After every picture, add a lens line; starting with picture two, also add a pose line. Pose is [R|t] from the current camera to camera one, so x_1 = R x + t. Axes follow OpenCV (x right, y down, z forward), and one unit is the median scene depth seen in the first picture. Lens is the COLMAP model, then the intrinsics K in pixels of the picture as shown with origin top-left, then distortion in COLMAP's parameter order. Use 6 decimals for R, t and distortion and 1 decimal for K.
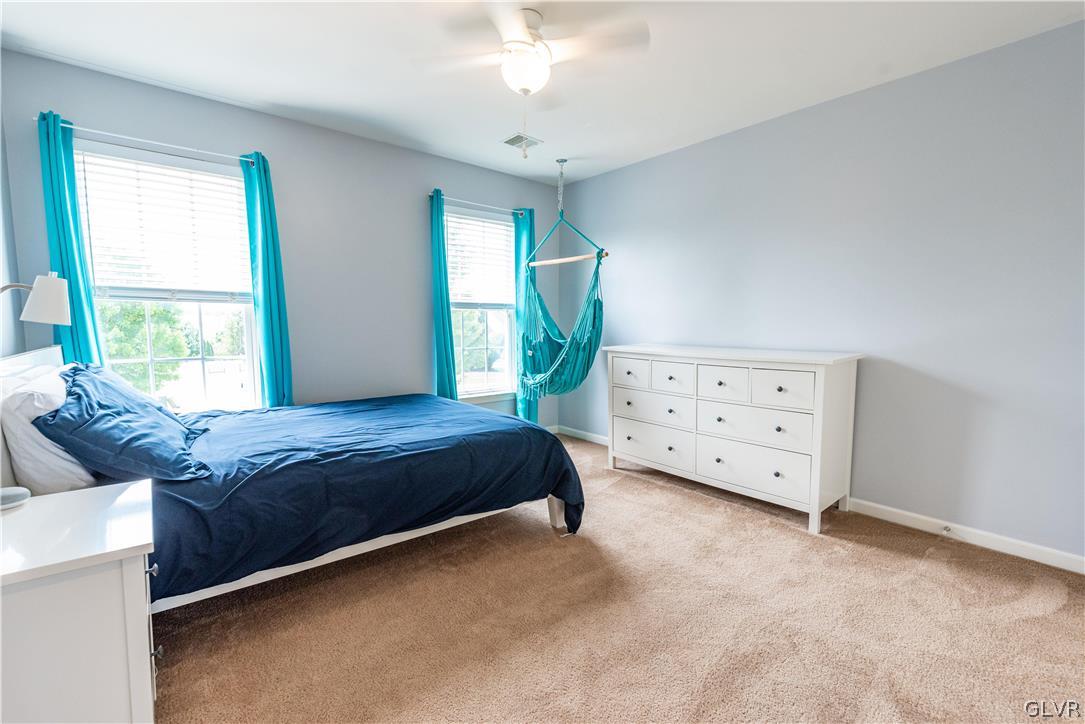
lens RADIAL K [[470.0, 0, 537.8], [0, 470.0, 365.9], [0, 0, 1]] dist [0.000306, -0.000249]
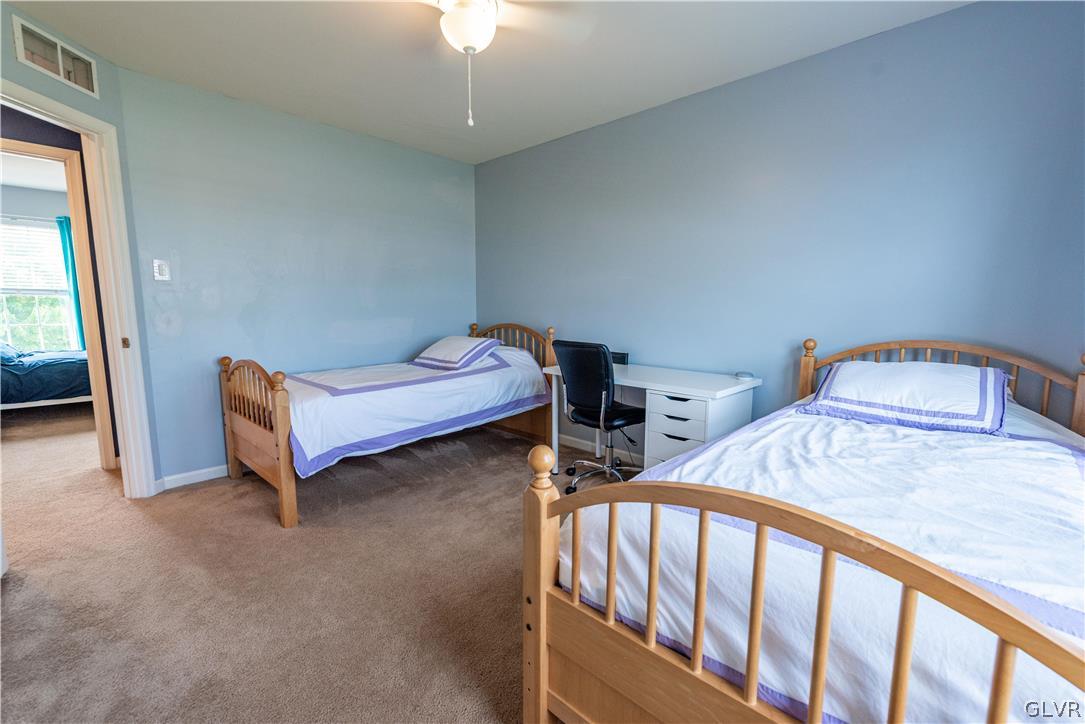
lens RADIAL K [[470.0, 0, 537.8], [0, 470.0, 365.9], [0, 0, 1]] dist [0.000306, -0.000249]
pose [[0.994733, -0.012936, 0.101683, 1.813123], [0.009419, 0.999343, 0.034989, 0.170031], [-0.102068, -0.033847, 0.994201, -1.821470]]
